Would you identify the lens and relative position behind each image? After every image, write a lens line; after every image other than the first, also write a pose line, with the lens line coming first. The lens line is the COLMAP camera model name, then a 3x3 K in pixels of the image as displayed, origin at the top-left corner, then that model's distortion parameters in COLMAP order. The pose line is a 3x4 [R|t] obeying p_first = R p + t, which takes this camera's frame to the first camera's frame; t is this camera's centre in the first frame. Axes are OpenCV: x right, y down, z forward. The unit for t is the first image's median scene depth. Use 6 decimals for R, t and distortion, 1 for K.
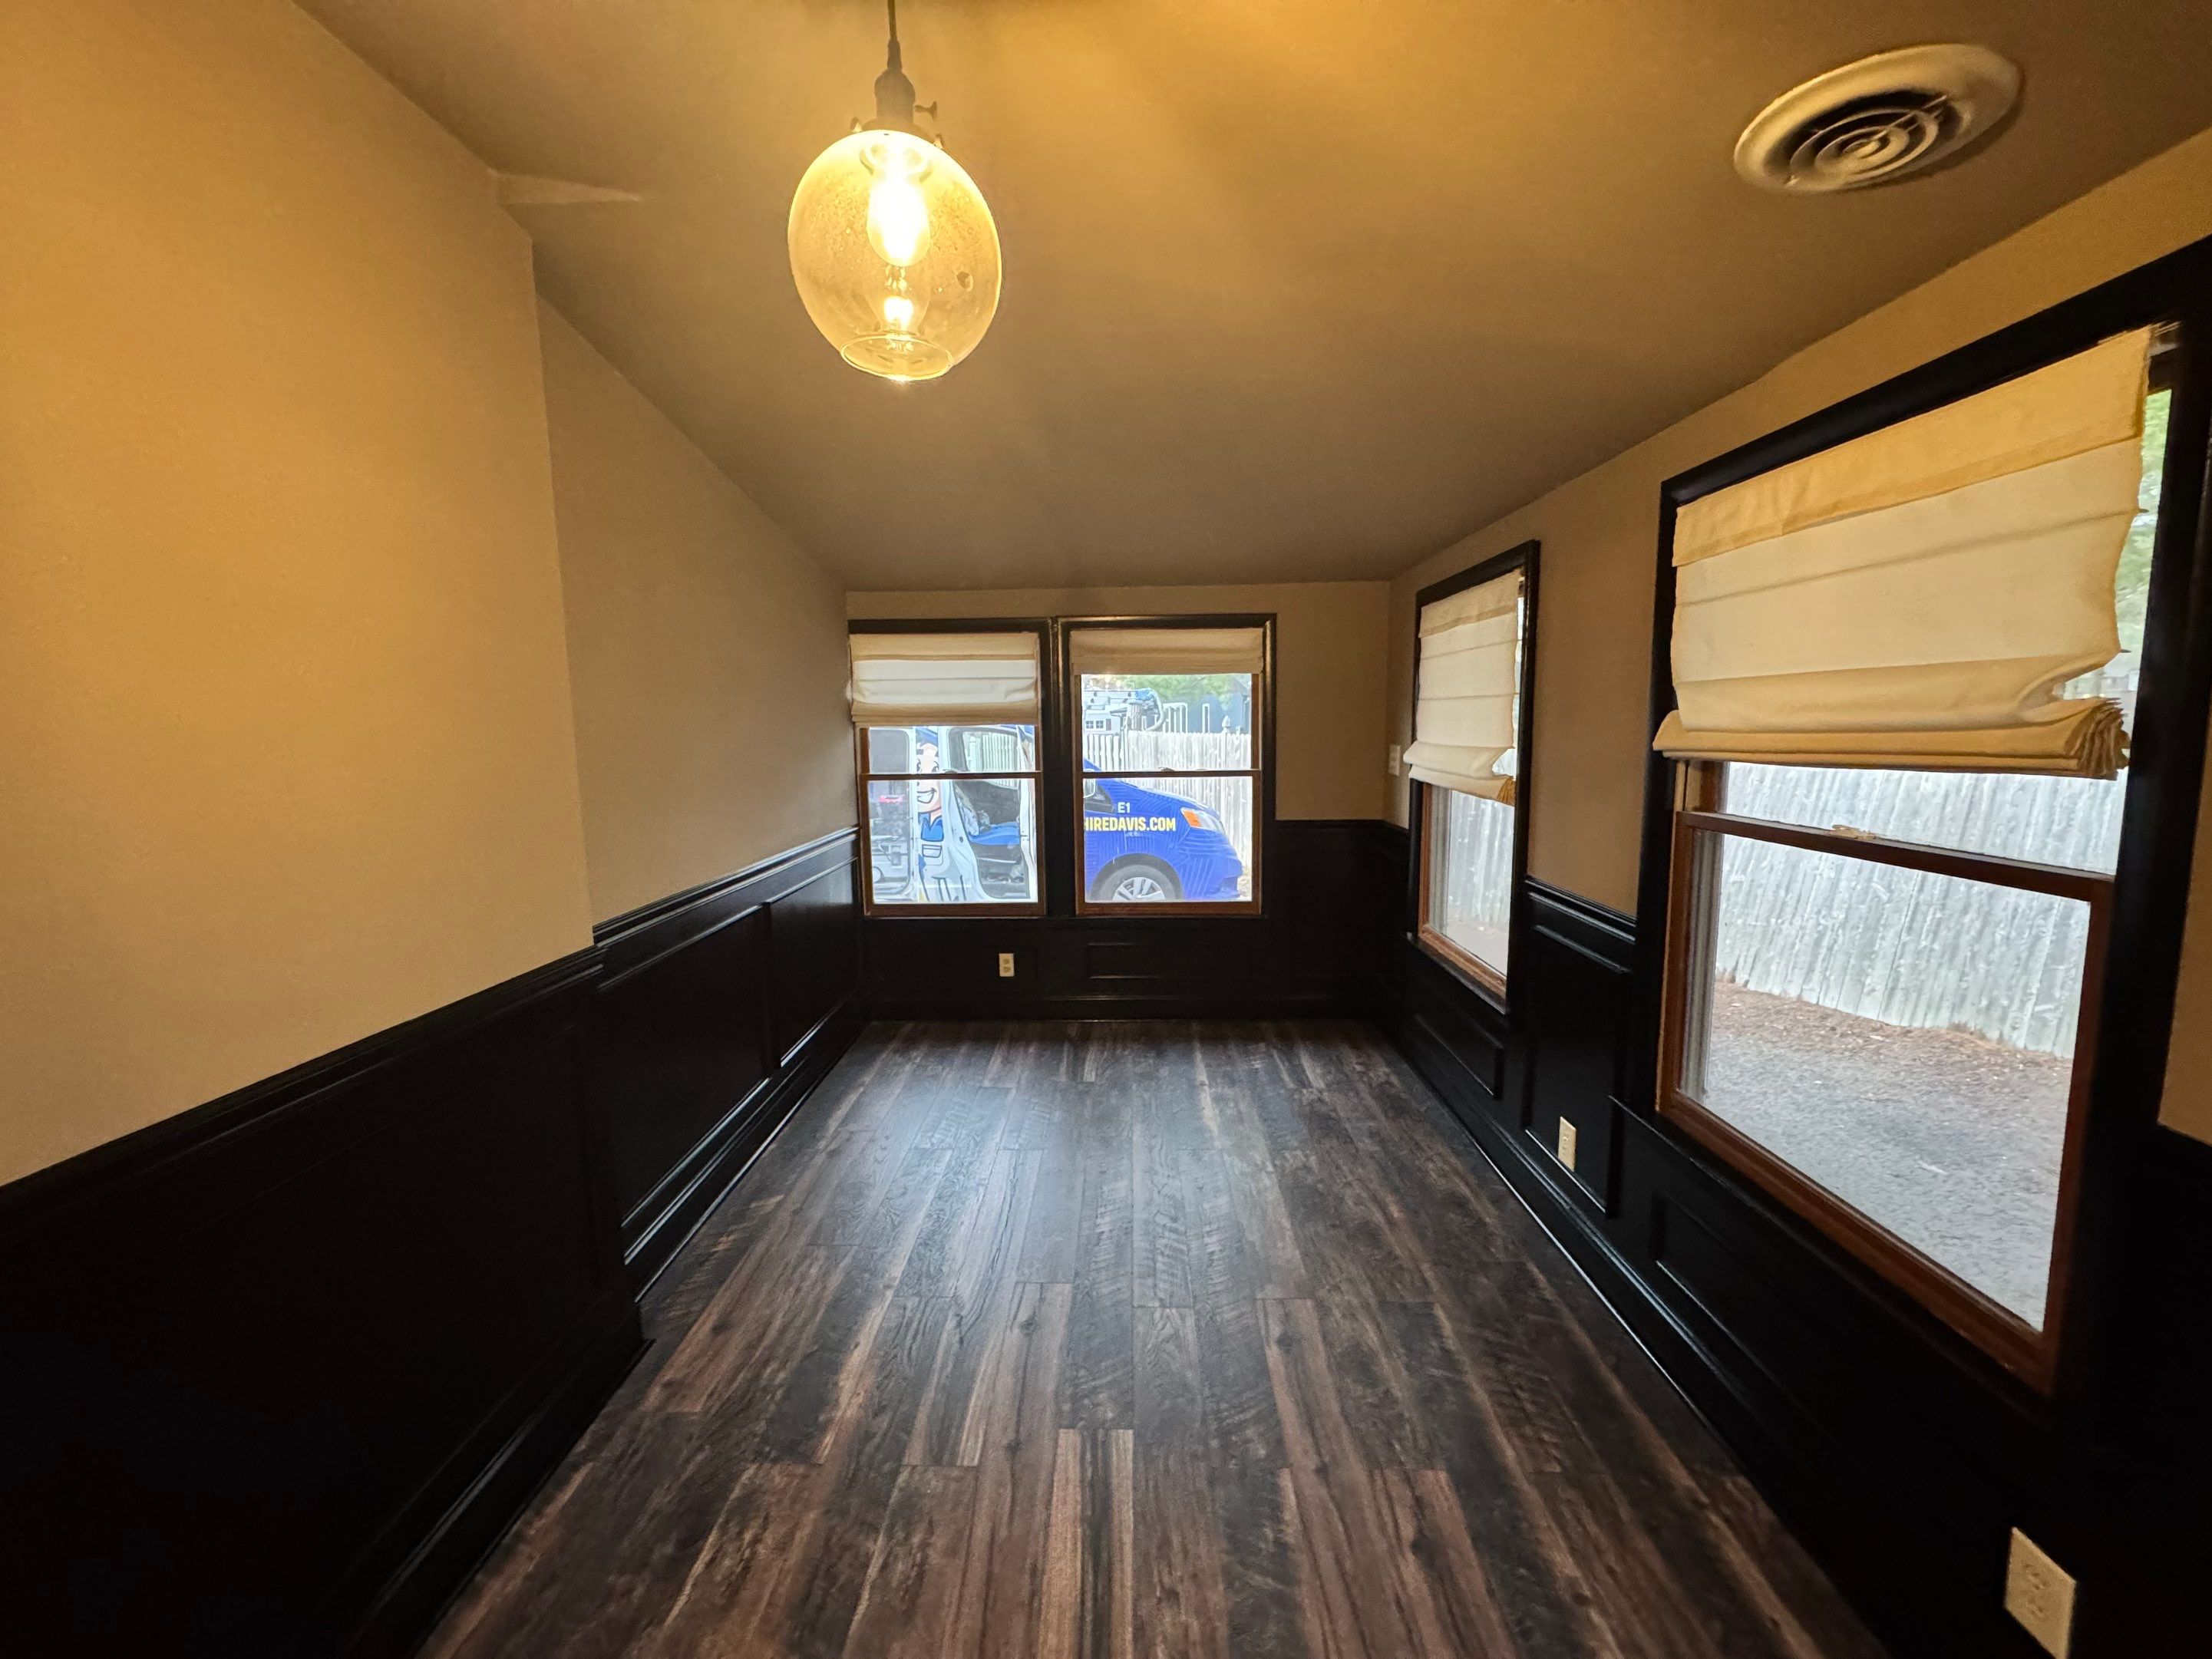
lens RADIAL K [[875.5, 0, 1105.7], [0, 875.5, 826.5], [0, 0, 1]] dist [-0.002307, 0.000083]
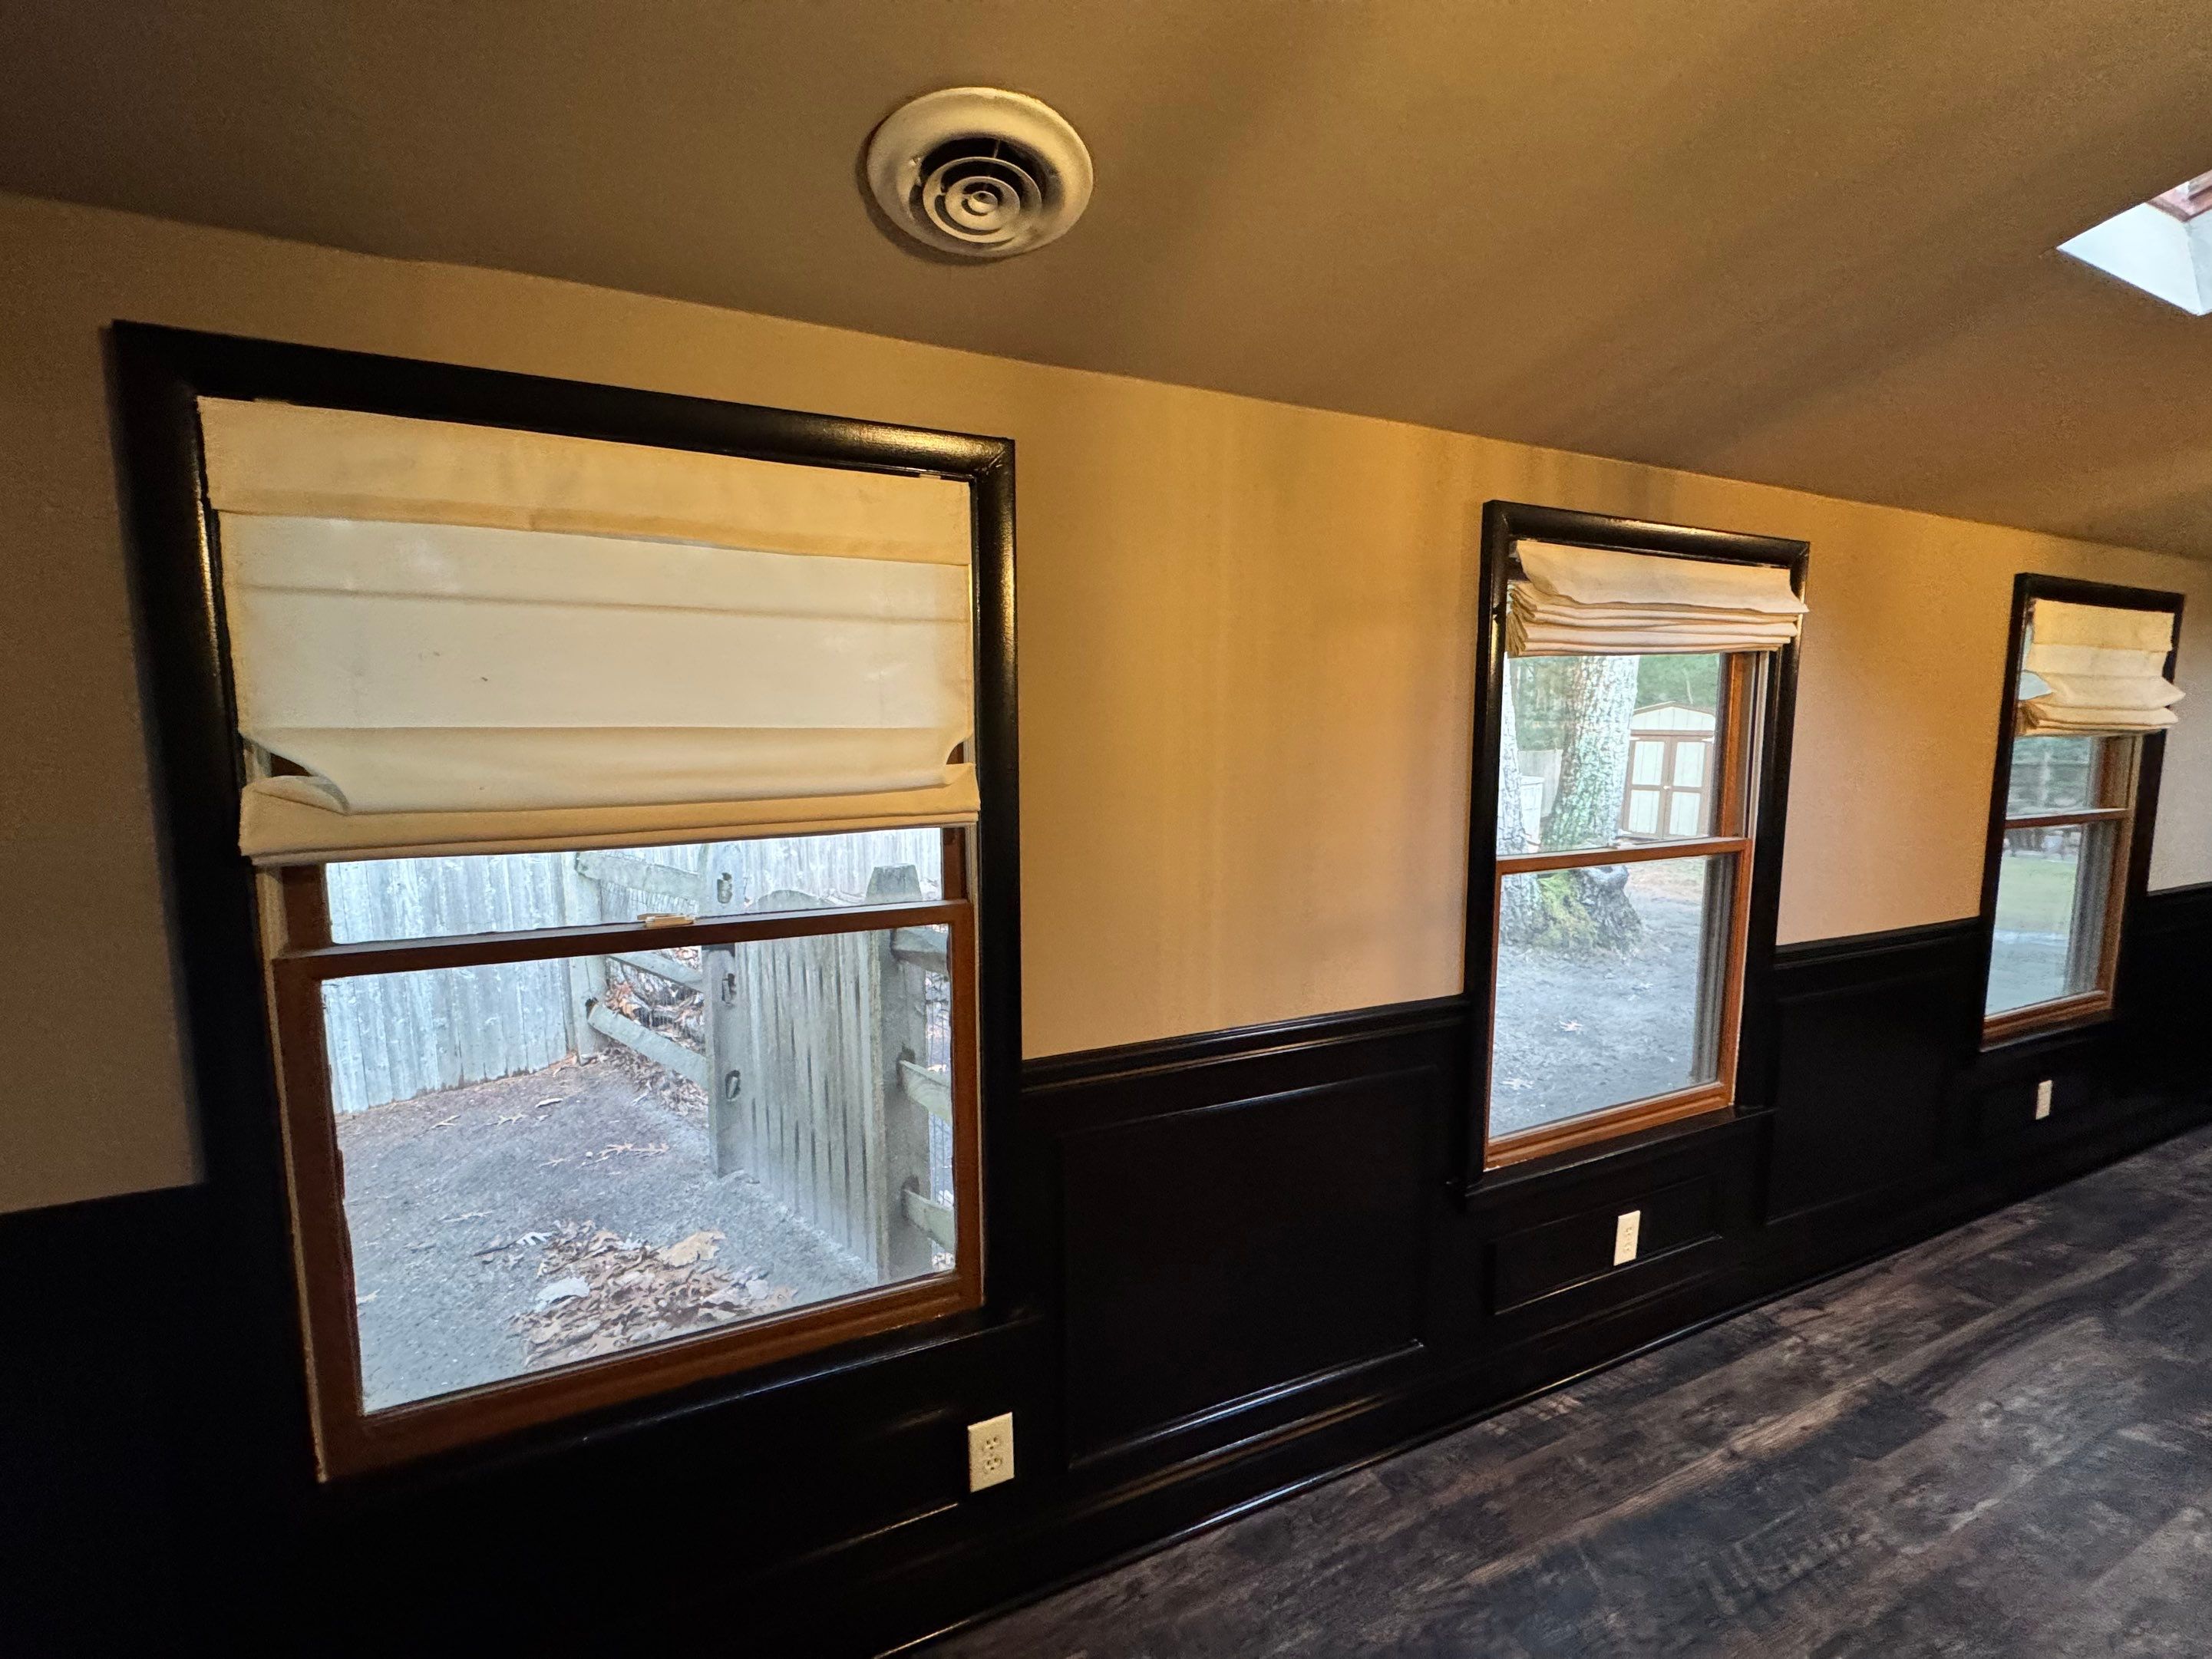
lens RADIAL K [[875.5, 0, 1104.8], [0, 875.5, 827.9], [0, 0, 1]] dist [-0.002307, 0.000083]
pose [[-0.420854, -0.074825, 0.904037, -0.032609], [0.118301, 0.983554, 0.136479, -0.058751], [-0.899381, 0.164386, -0.405081, 0.384020]]
